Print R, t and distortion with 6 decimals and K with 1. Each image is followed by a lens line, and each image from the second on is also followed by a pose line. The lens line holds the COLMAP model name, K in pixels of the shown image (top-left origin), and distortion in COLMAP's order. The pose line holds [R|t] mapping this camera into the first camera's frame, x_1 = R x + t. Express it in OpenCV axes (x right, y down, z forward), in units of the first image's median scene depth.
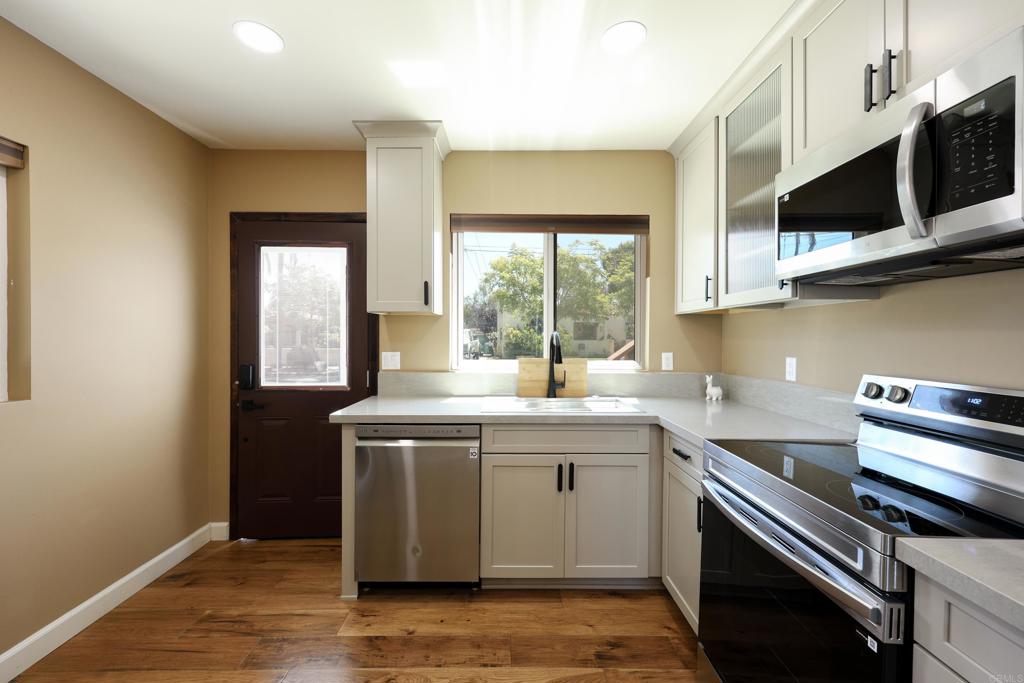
lens RADIAL K [[412.3, 0, 507.4], [0, 412.3, 338.3], [0, 0, 1]] dist [0.000556, 0.000052]
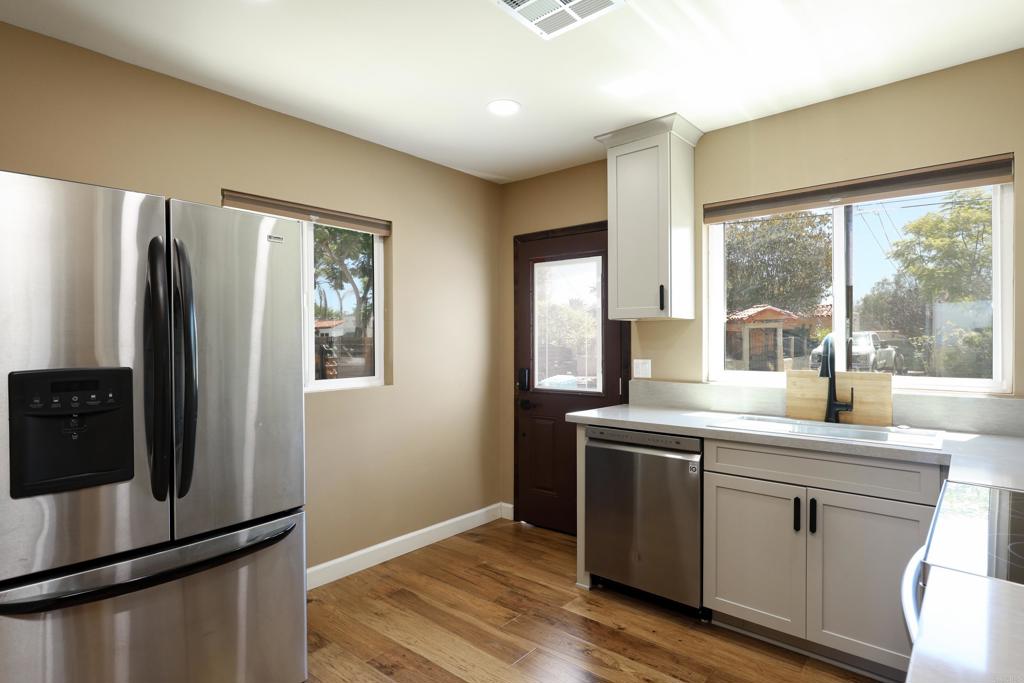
lens RADIAL K [[541.7, 0, 512.0], [0, 541.7, 341.5], [0, 0, 1]] dist [0.002139, 0.000320]
pose [[0.755457, -0.005666, -0.655174, 0.403370], [0.000765, 0.999970, -0.007765, 0.001504], [0.655198, 0.005365, 0.755438, -0.190131]]
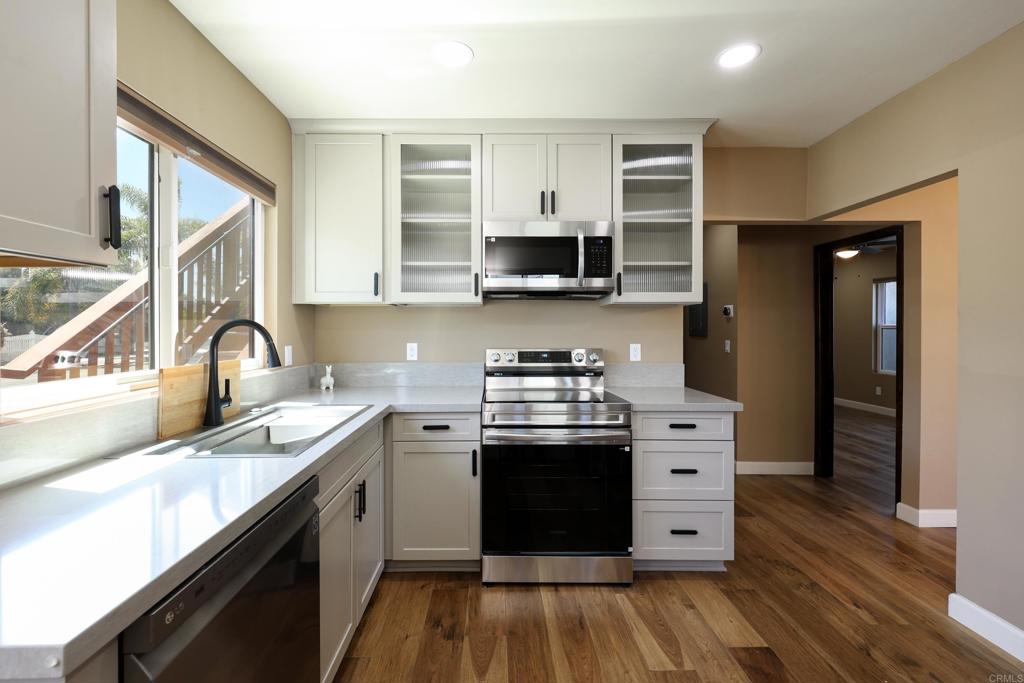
lens RADIAL K [[419.3, 0, 486.9], [0, 419.3, 330.5], [0, 0, 1]] dist [-0.000796, -0.000029]
pose [[0.007105, -0.009331, 0.999931, -0.675225], [0.006180, 0.999938, 0.009288, -0.005859], [-0.999956, 0.006114, 0.007162, 0.734821]]
